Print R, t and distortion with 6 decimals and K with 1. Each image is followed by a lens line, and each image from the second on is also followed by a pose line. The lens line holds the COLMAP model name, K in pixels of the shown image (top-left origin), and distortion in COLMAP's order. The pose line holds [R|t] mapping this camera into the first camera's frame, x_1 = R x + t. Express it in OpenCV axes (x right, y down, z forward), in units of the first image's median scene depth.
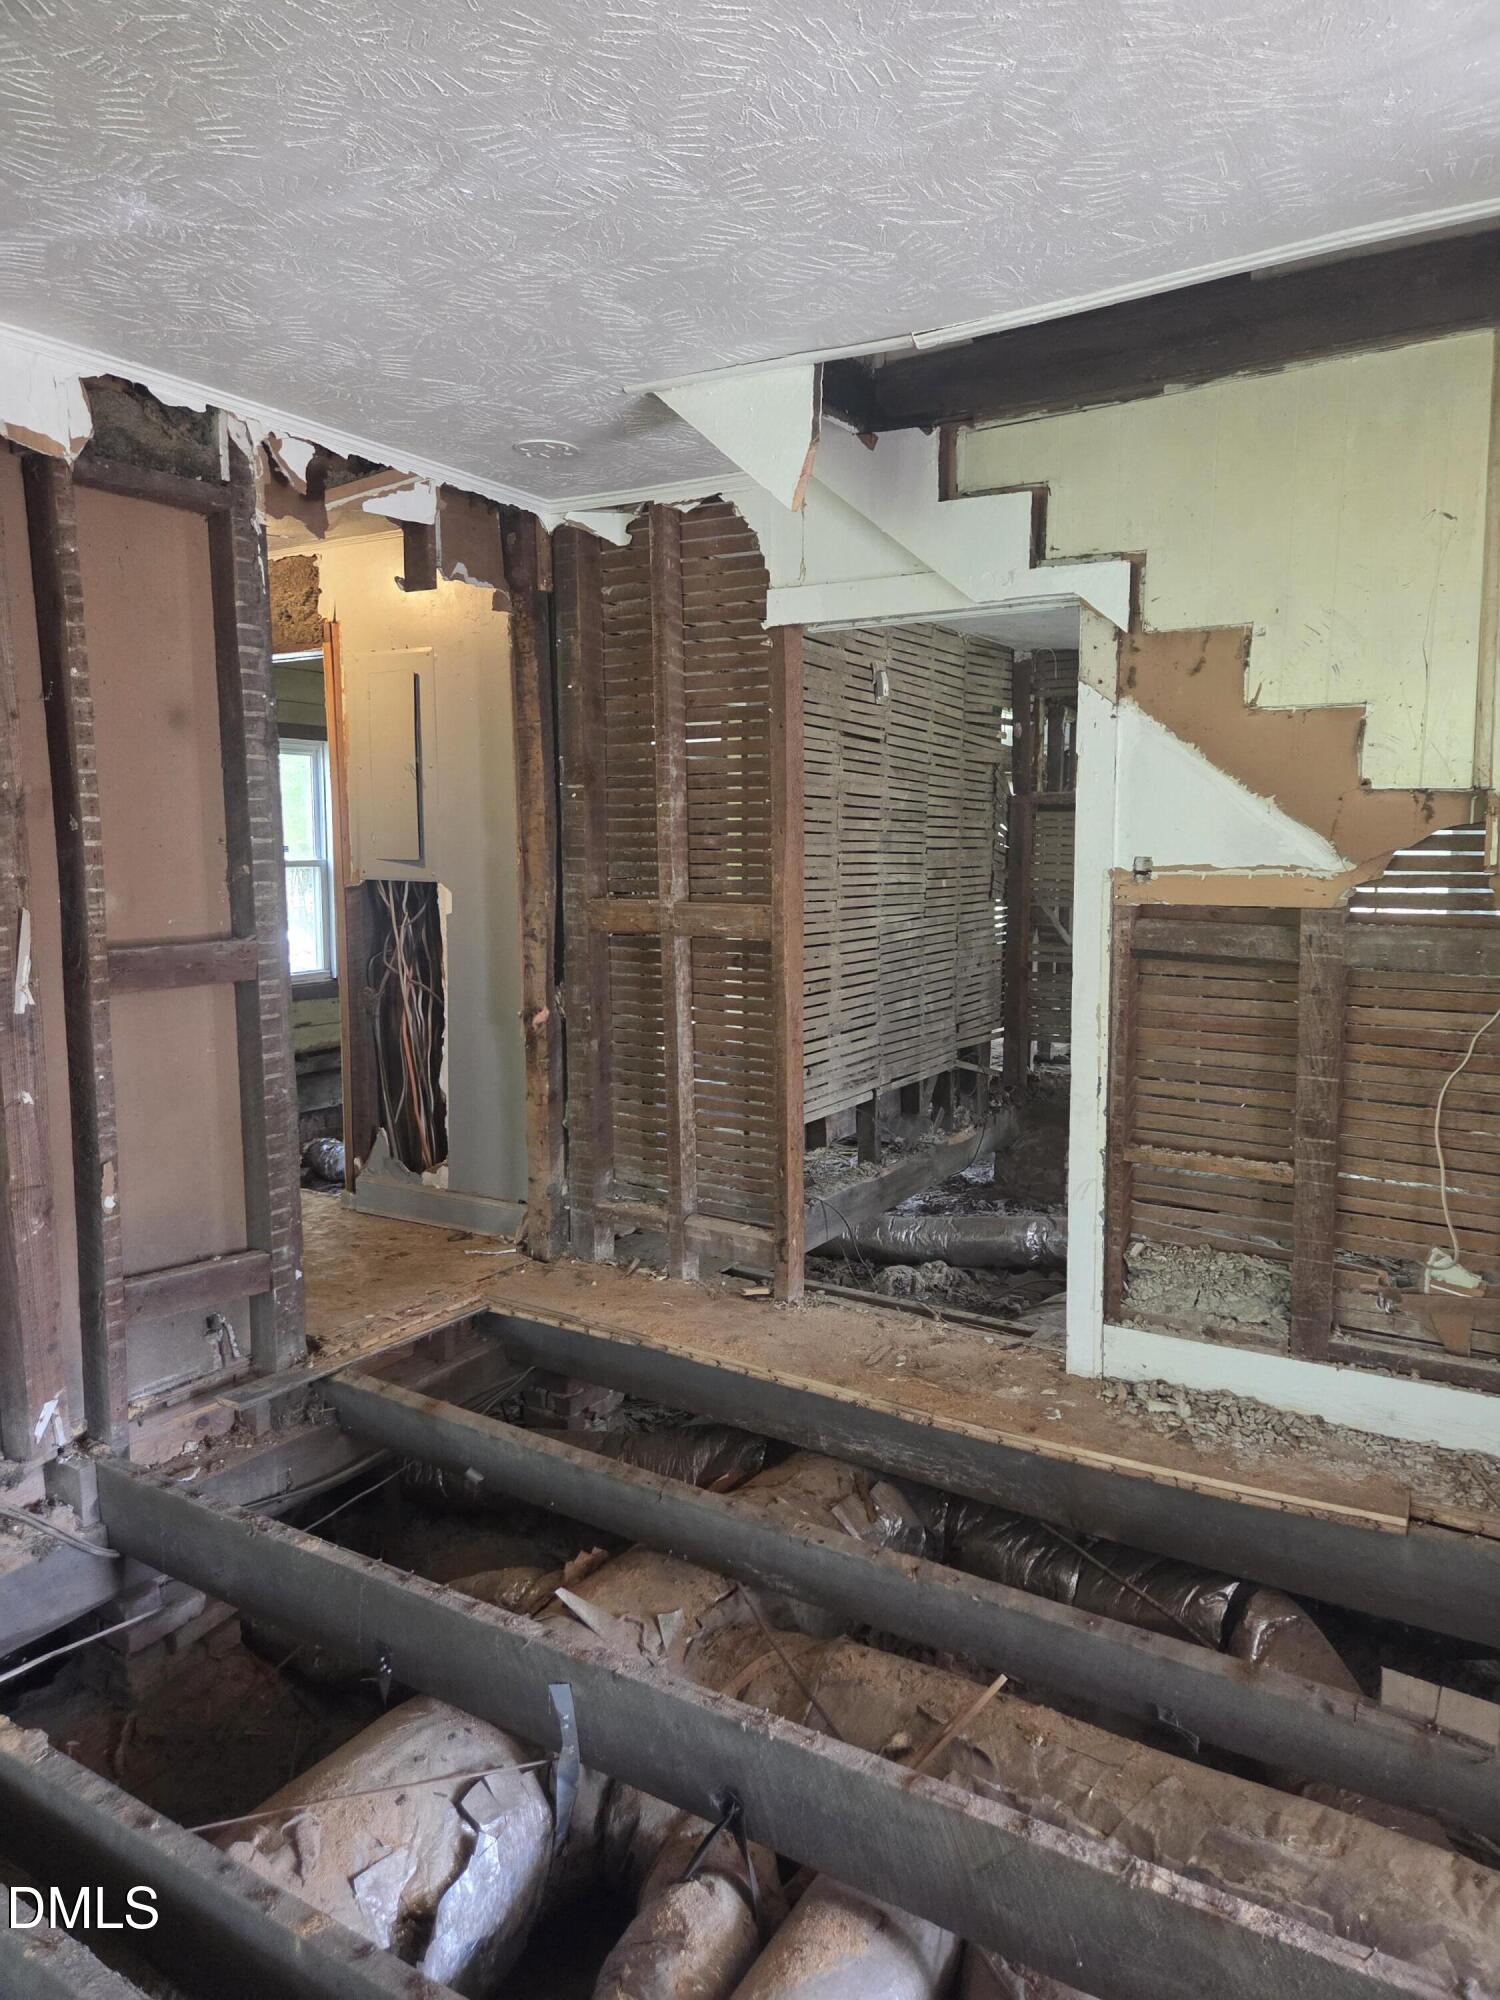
lens RADIAL K [[1336.5, 0, 742.3], [0, 1336.5, 1003.5], [0, 0, 1]] dist [0.038067, 0.000276]
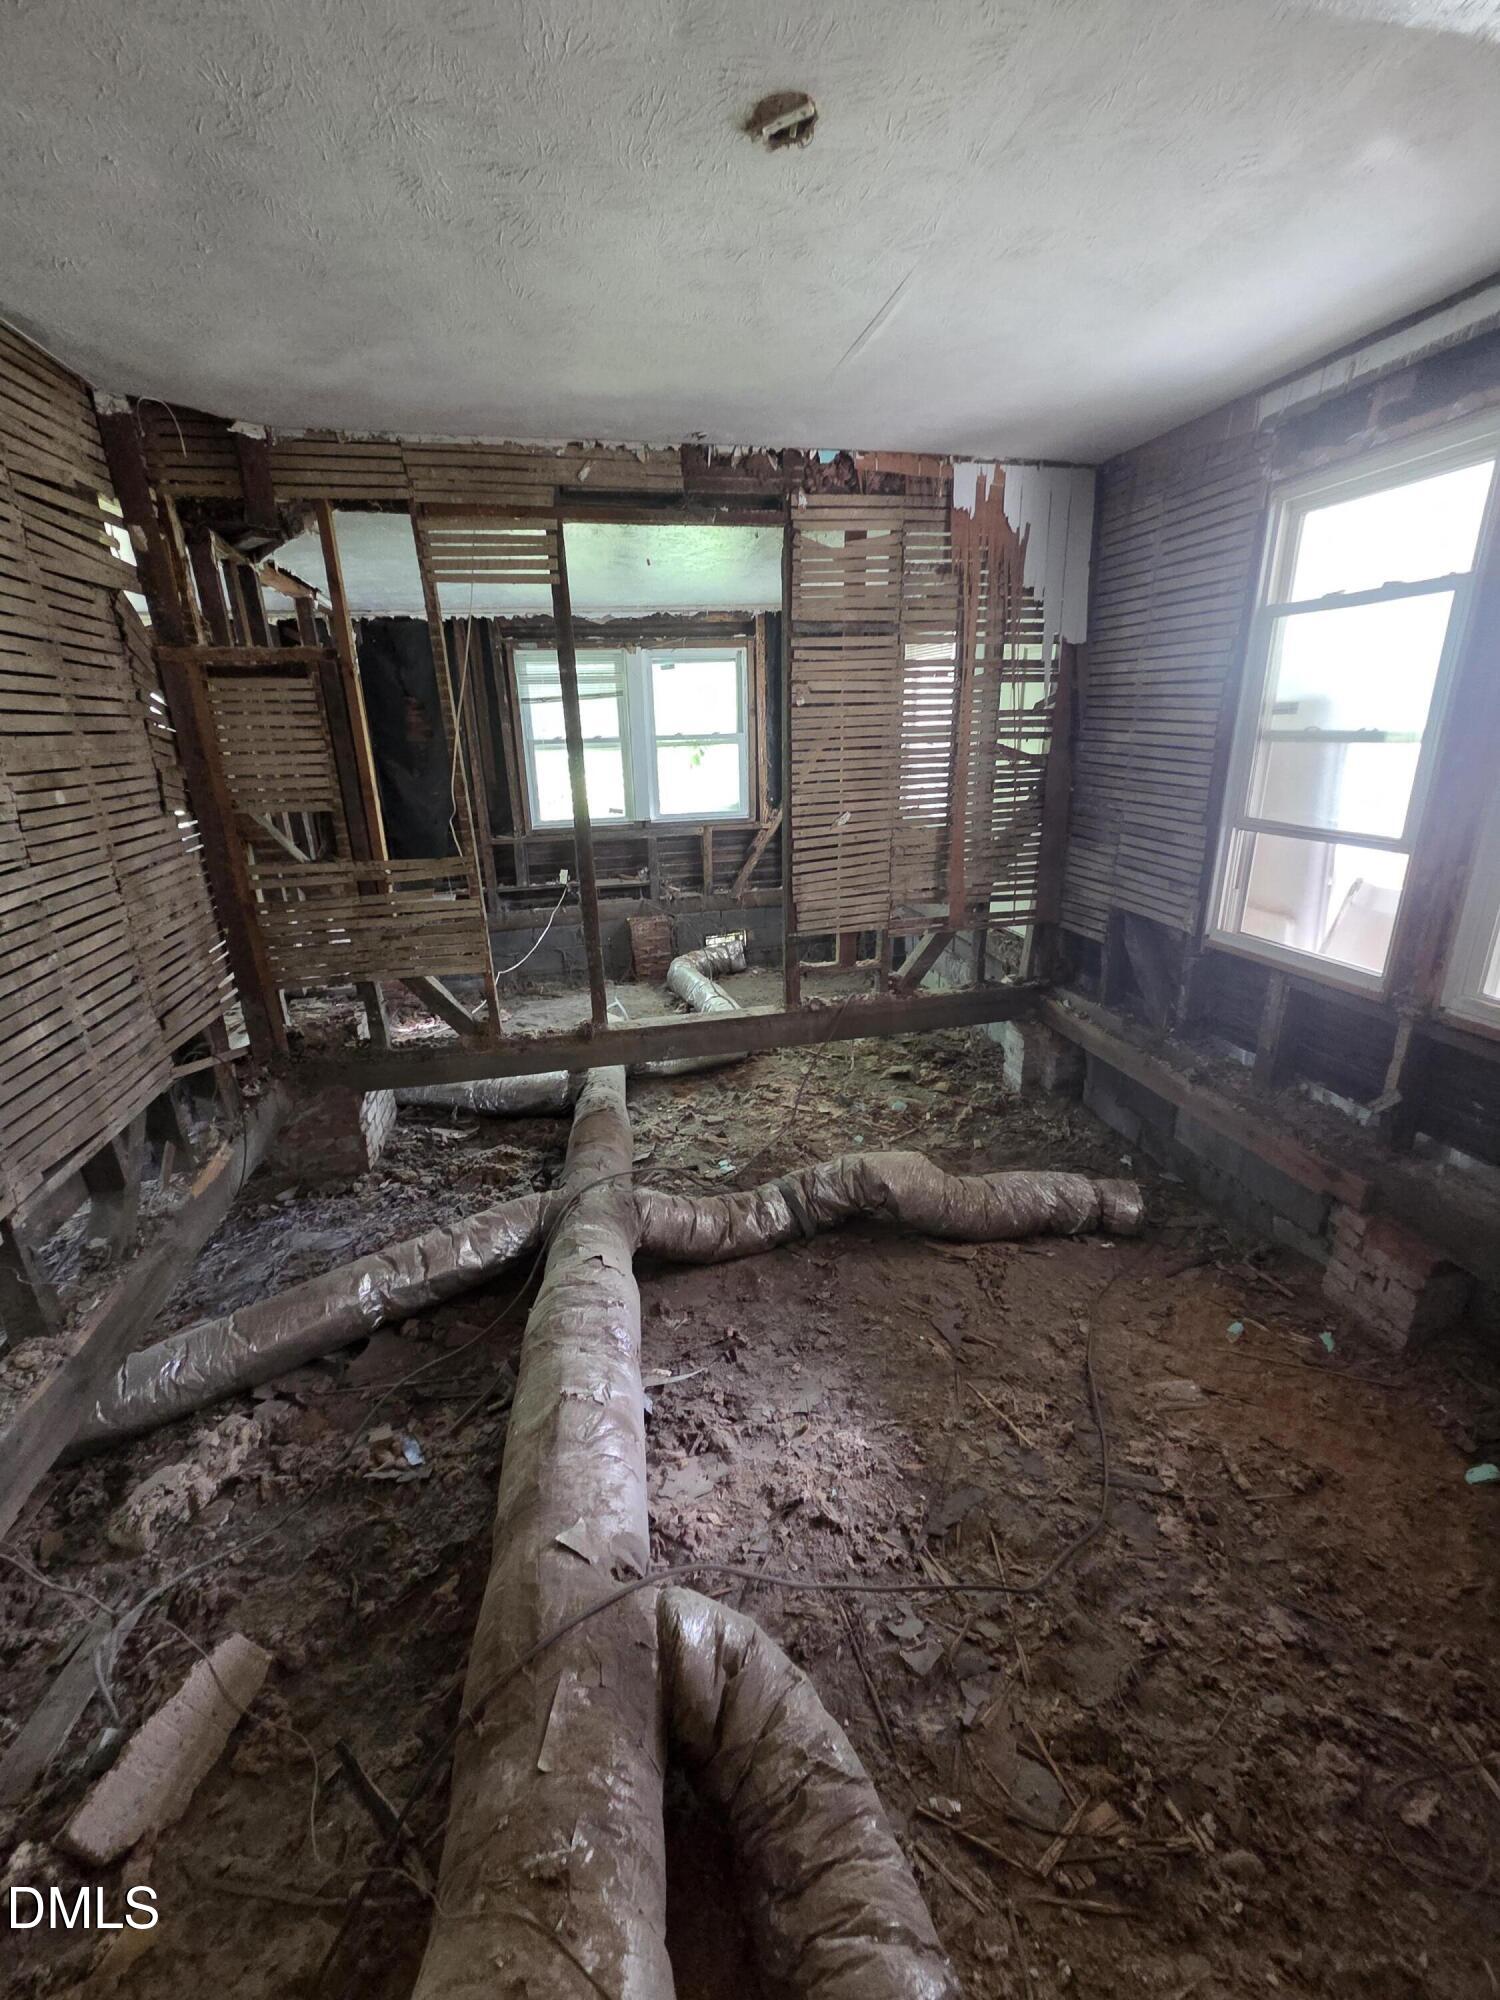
lens RADIAL K [[816.0, 0, 748.6], [0, 816.0, 1001.7], [0, 0, 1]] dist [0.002959, 0.000178]
pose [[0.705365, -0.248018, 0.664039, 0.105855], [0.111519, 0.963953, 0.241576, -0.058206], [-0.700017, -0.096346, 0.707597, 0.546668]]
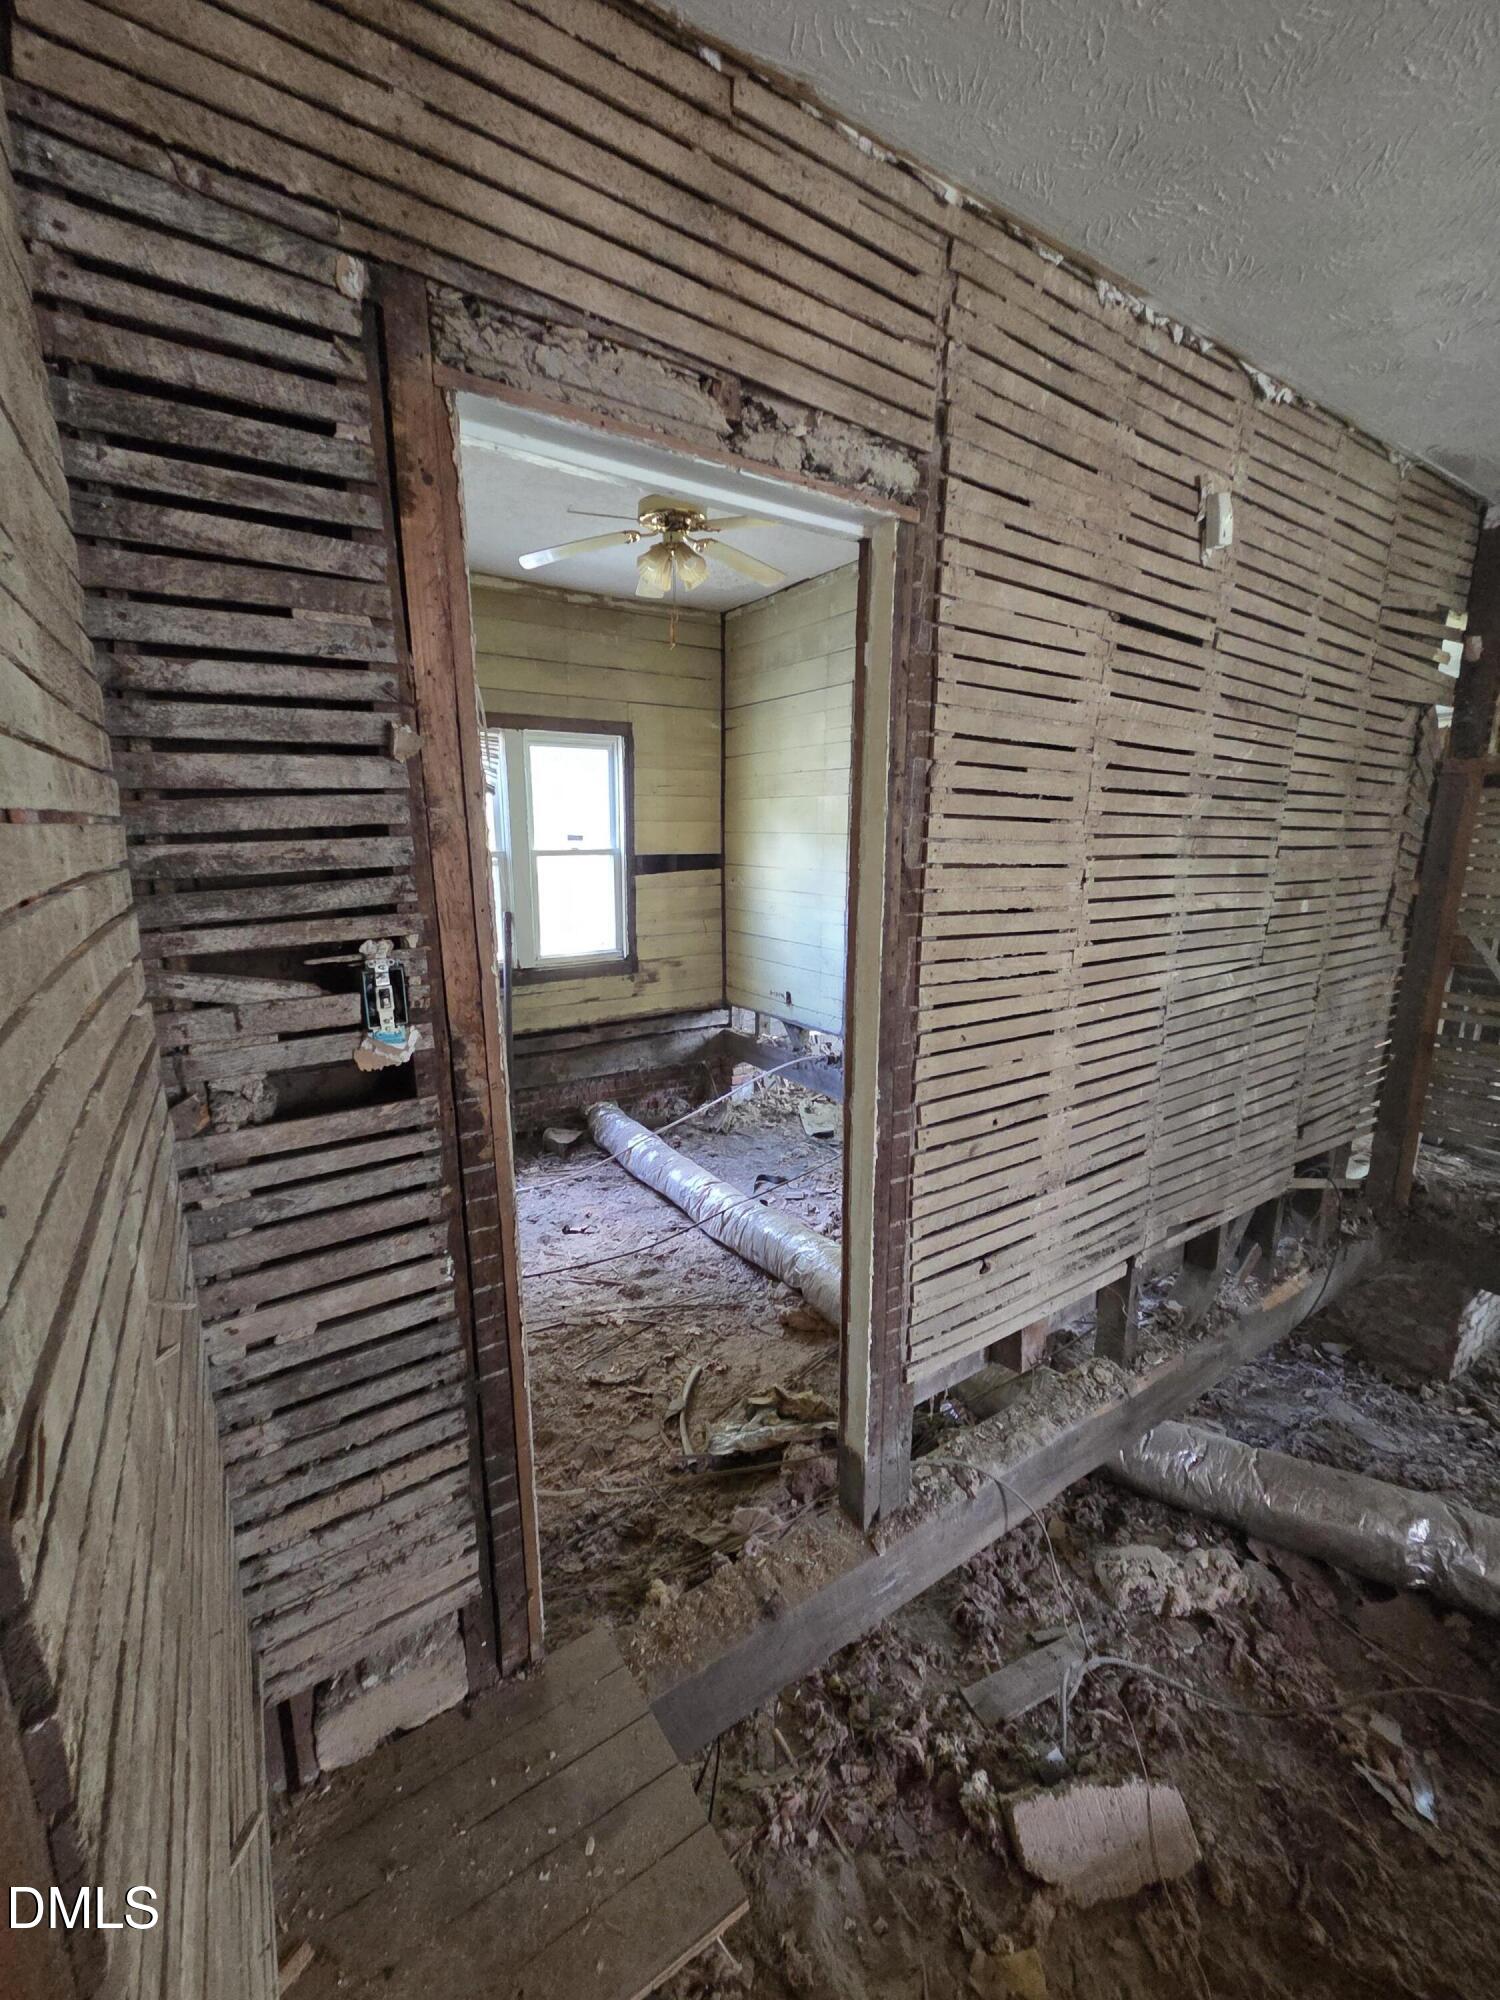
lens RADIAL K [[816.0, 0, 749.7], [0, 816.0, 1003.9], [0, 0, 1]] dist [0.002959, 0.000178]
pose [[0.916647, 0.087305, -0.390046, 0.070308], [-0.051666, 0.993547, 0.100967, -0.071354], [0.396344, -0.072399, 0.915243, 0.569526]]
